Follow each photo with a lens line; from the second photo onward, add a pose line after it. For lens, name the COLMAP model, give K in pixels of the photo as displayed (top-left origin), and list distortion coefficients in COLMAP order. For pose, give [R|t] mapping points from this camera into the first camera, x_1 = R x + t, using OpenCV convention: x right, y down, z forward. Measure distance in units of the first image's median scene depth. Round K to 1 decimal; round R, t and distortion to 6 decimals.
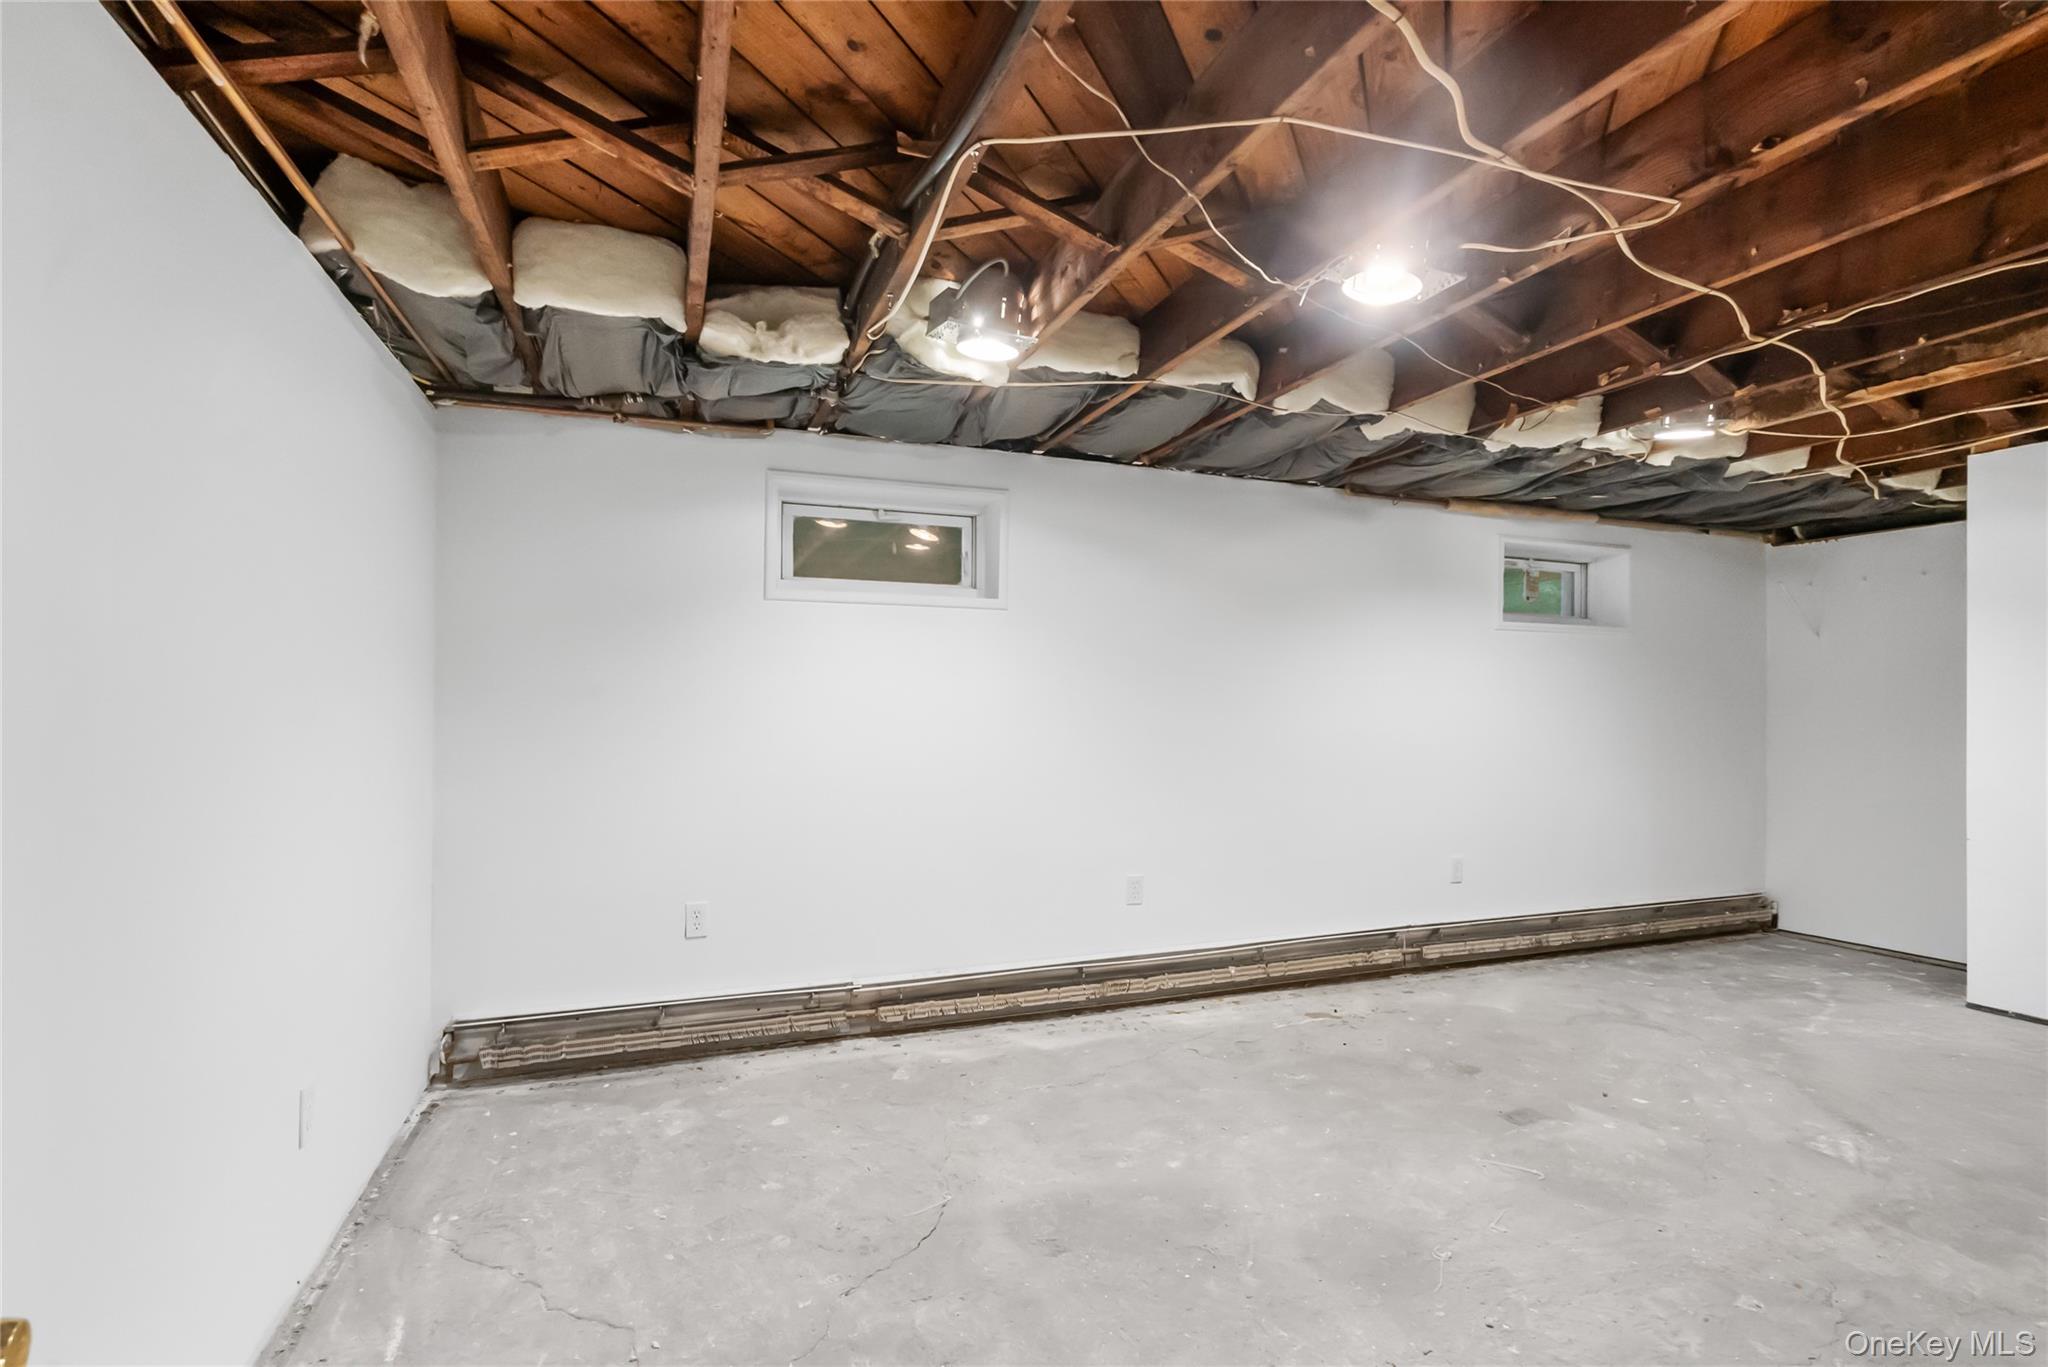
lens RADIAL K [[930.0, 0, 1017.7], [0, 930.0, 691.1], [0, 0, 1]] dist [-0.001000, 0.001168]
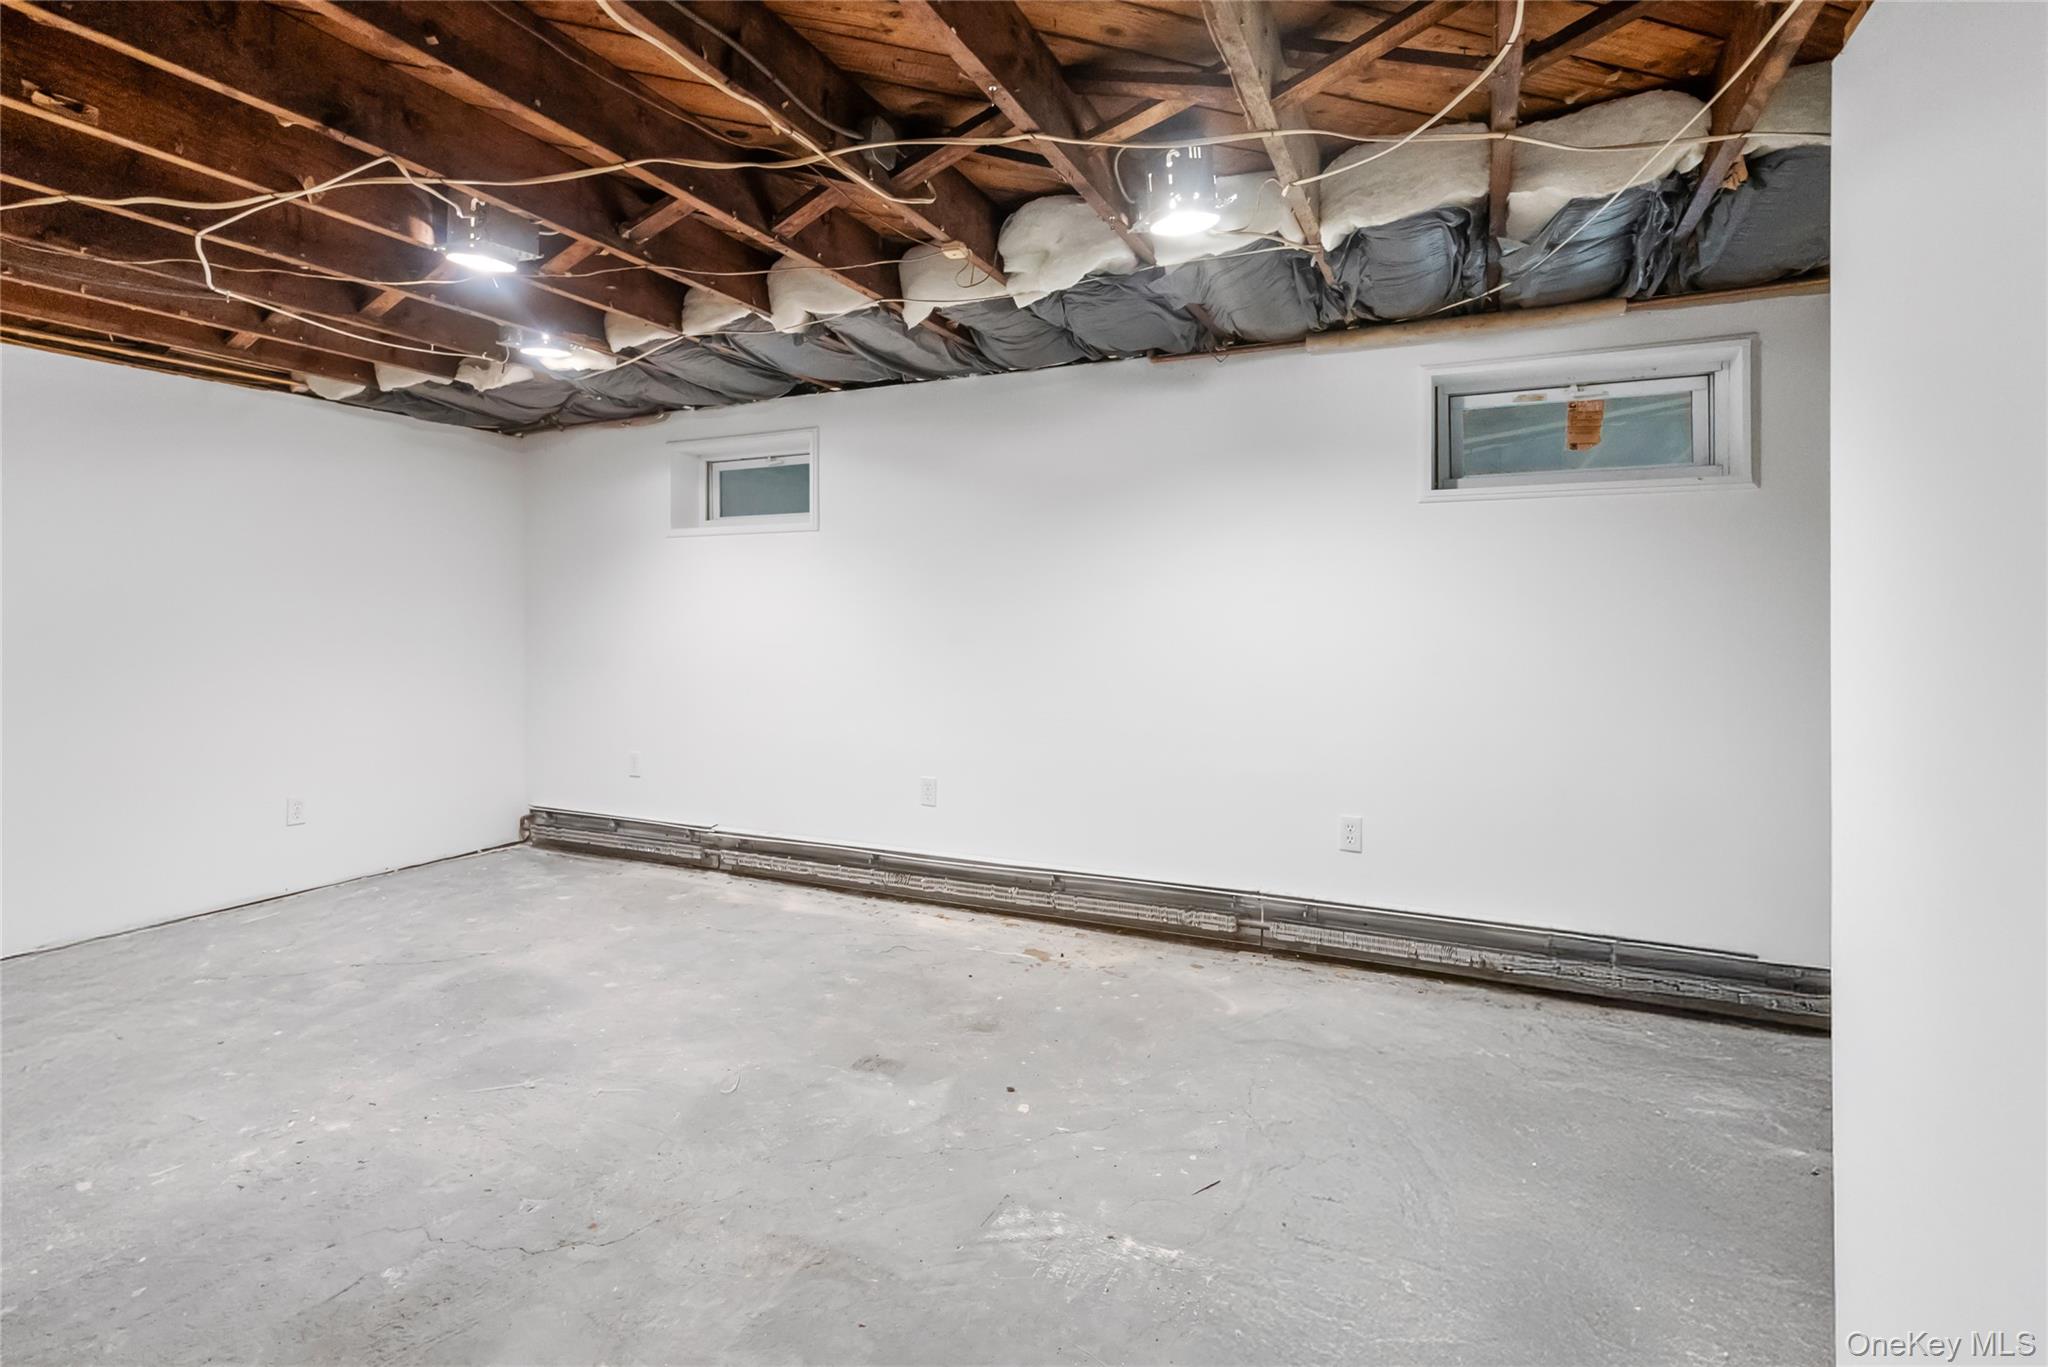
lens RADIAL K [[947.7, 0, 1028.9], [0, 947.7, 608.6], [0, 0, 1]] dist [-0.000949, 0.000110]
pose [[0.707246, -0.011049, -0.706881, 1.078685], [0.011120, 0.999928, -0.004504, 0.018722], [0.706880, -0.004675, 0.707318, 0.379703]]
